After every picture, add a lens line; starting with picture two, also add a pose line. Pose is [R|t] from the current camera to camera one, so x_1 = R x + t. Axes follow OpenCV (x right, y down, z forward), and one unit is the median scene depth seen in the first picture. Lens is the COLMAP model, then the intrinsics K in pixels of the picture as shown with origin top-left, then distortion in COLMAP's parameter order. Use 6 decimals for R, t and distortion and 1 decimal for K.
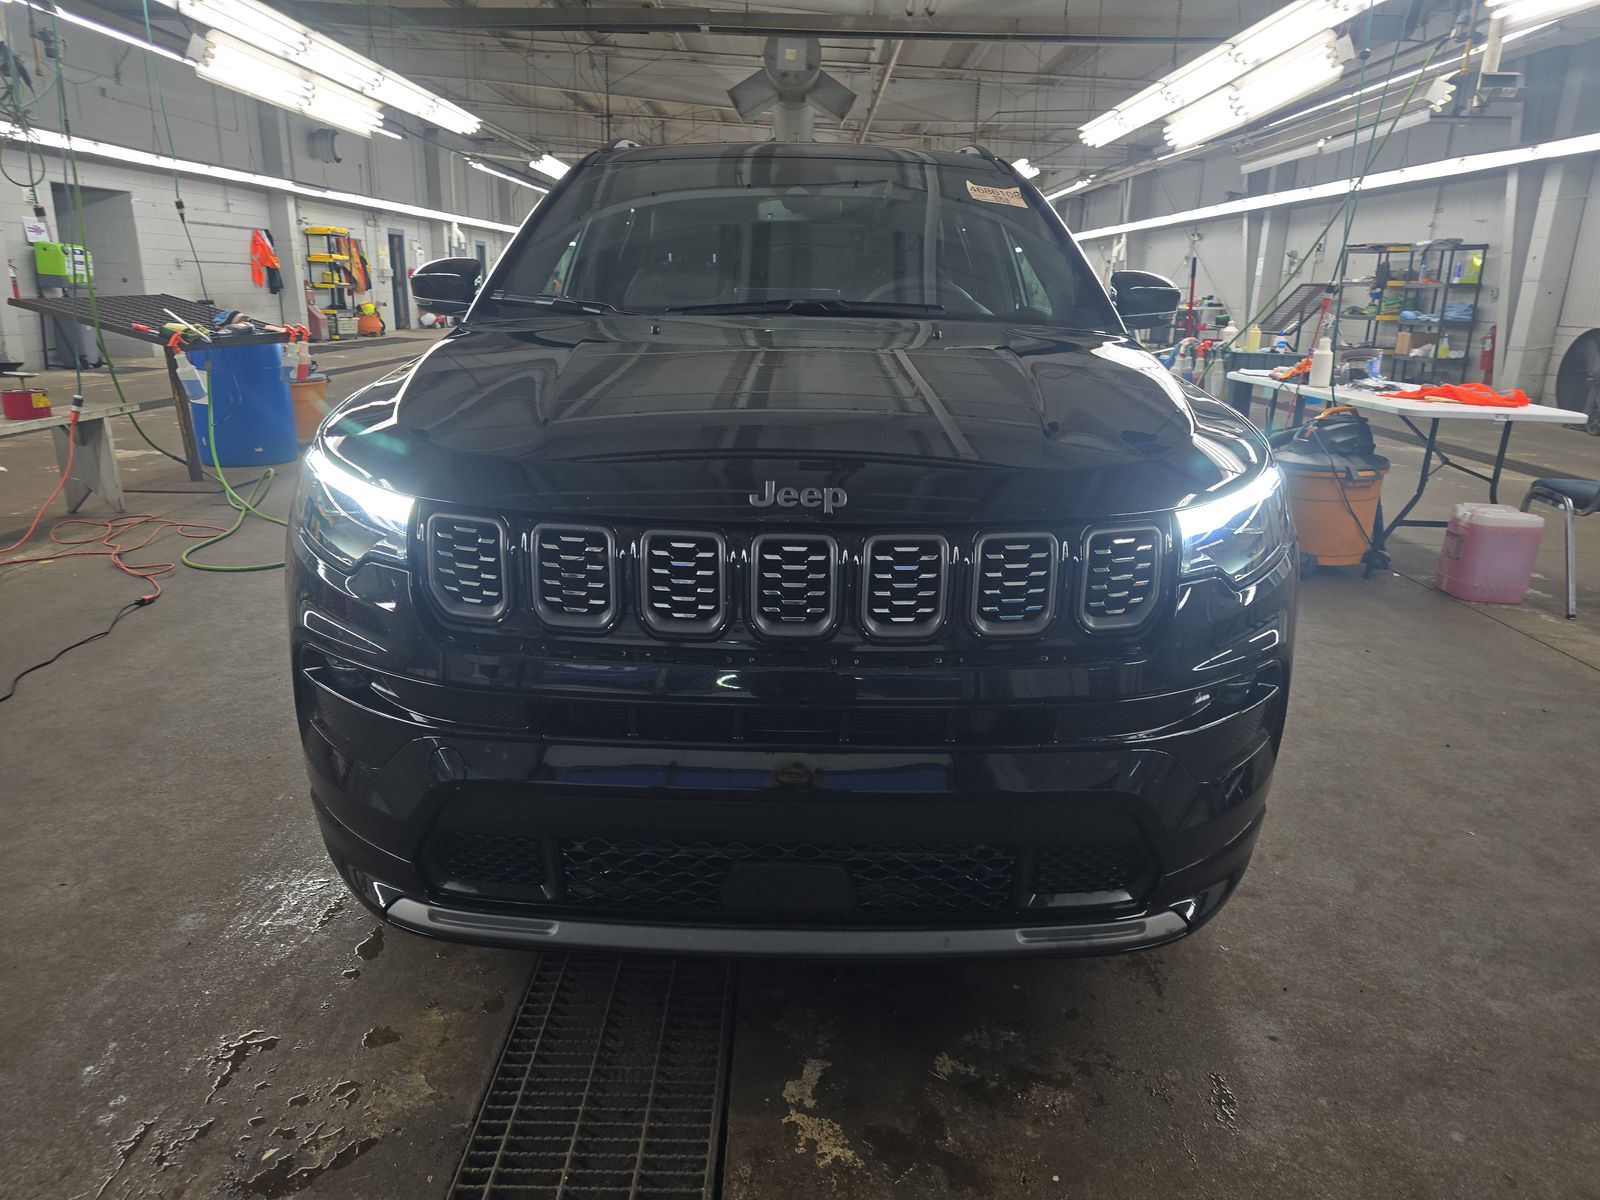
lens RADIAL K [[1078.3, 0, 800.0], [0, 1078.3, 600.0], [0, 0, 1]] dist [0.003445, 0.003324]
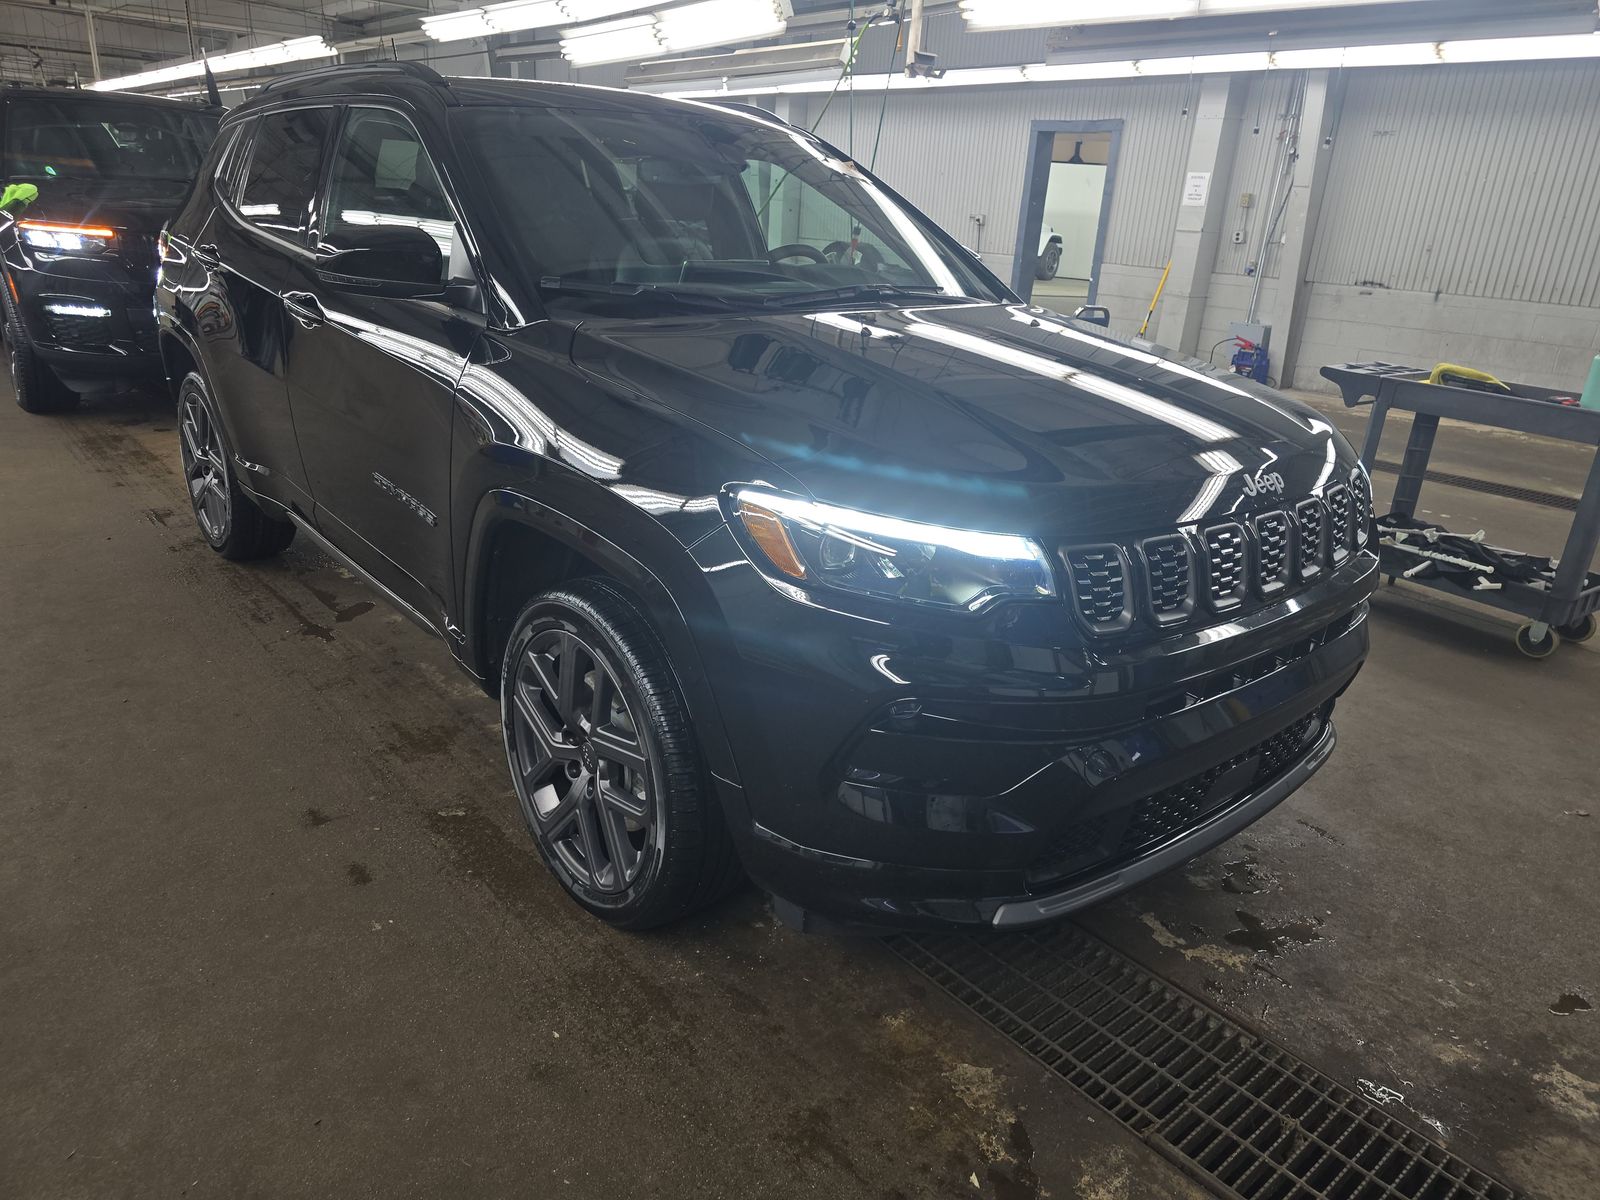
lens RADIAL K [[1072.5, 0, 800.0], [0, 1072.5, 600.0], [0, 0, 1]] dist [0.030306, -0.001366]
pose [[0.745011, -0.209949, 0.633150, -1.048588], [0.151004, 0.977619, 0.146490, -0.191995], [-0.649735, -0.013529, 0.760040, 0.307328]]
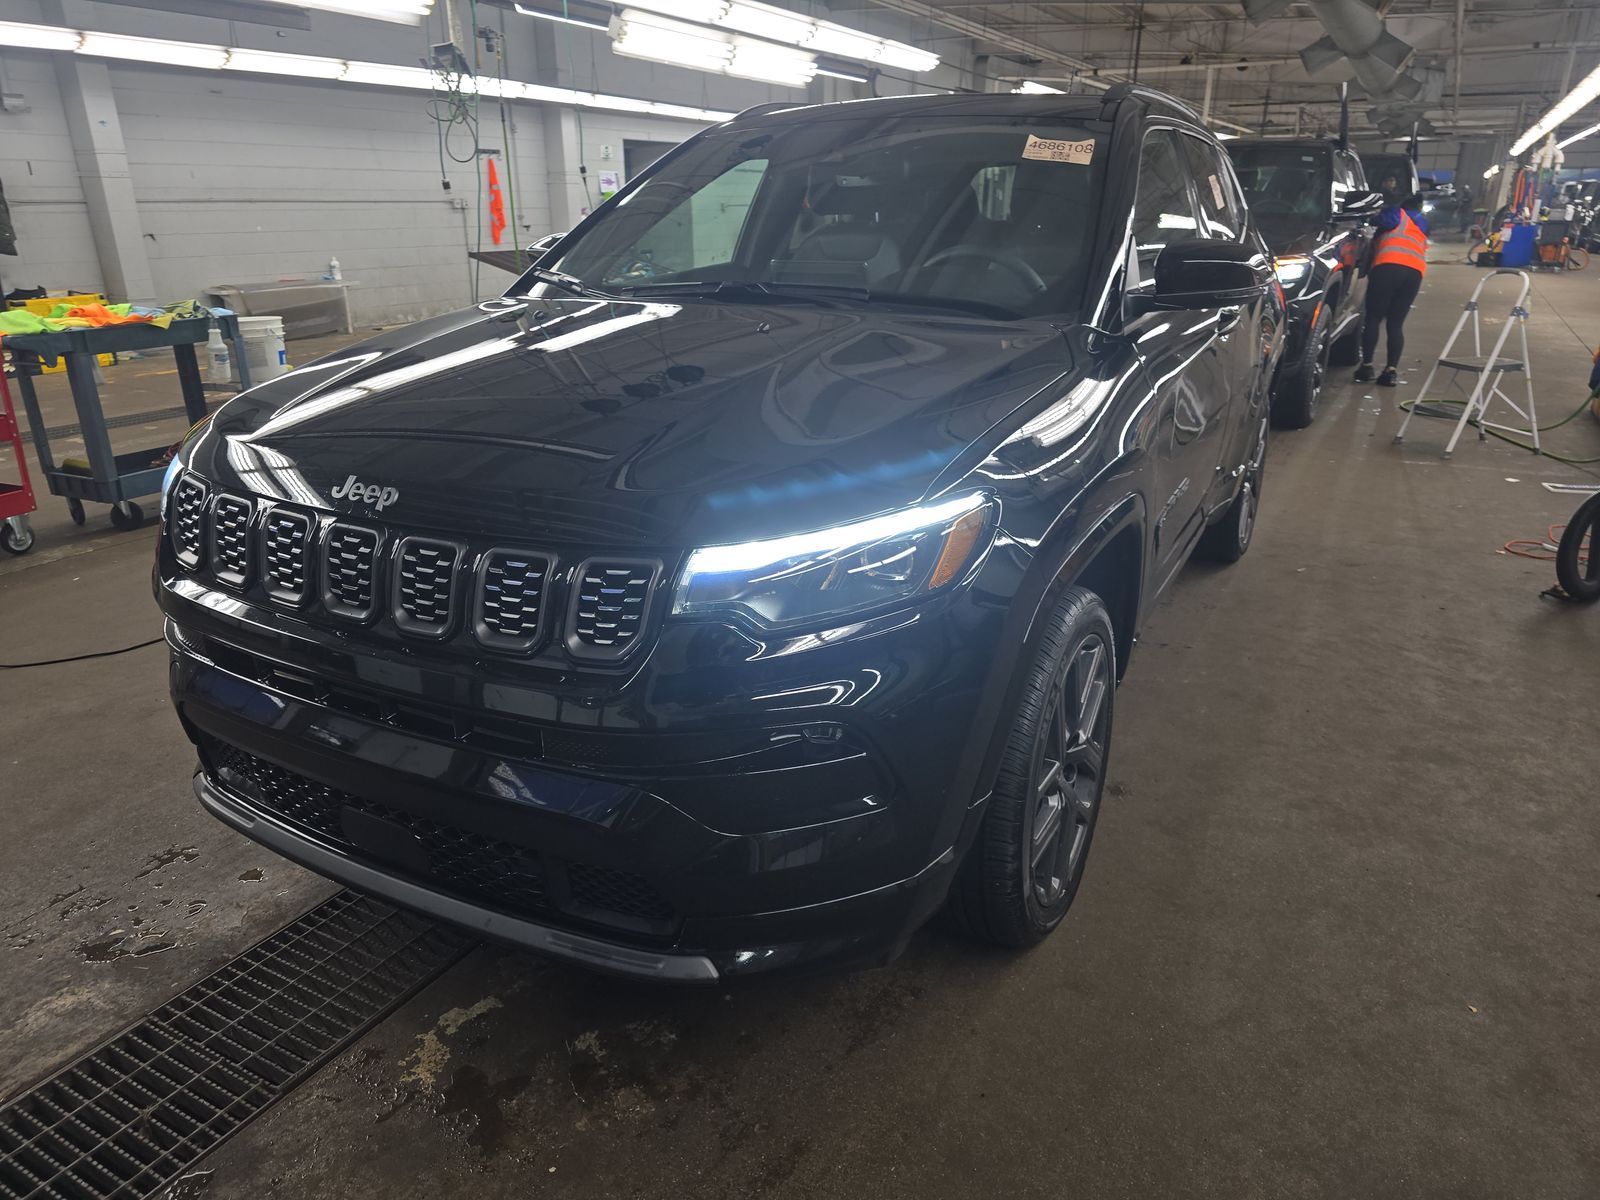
lens RADIAL K [[1072.5, 0, 800.0], [0, 1072.5, 600.0], [0, 0, 1]] dist [0.030306, -0.001366]
pose [[0.879350, 0.141824, -0.454565, 0.747693], [-0.113404, 0.989523, 0.089352, -0.111484], [0.462475, -0.027023, 0.886221, 0.183561]]
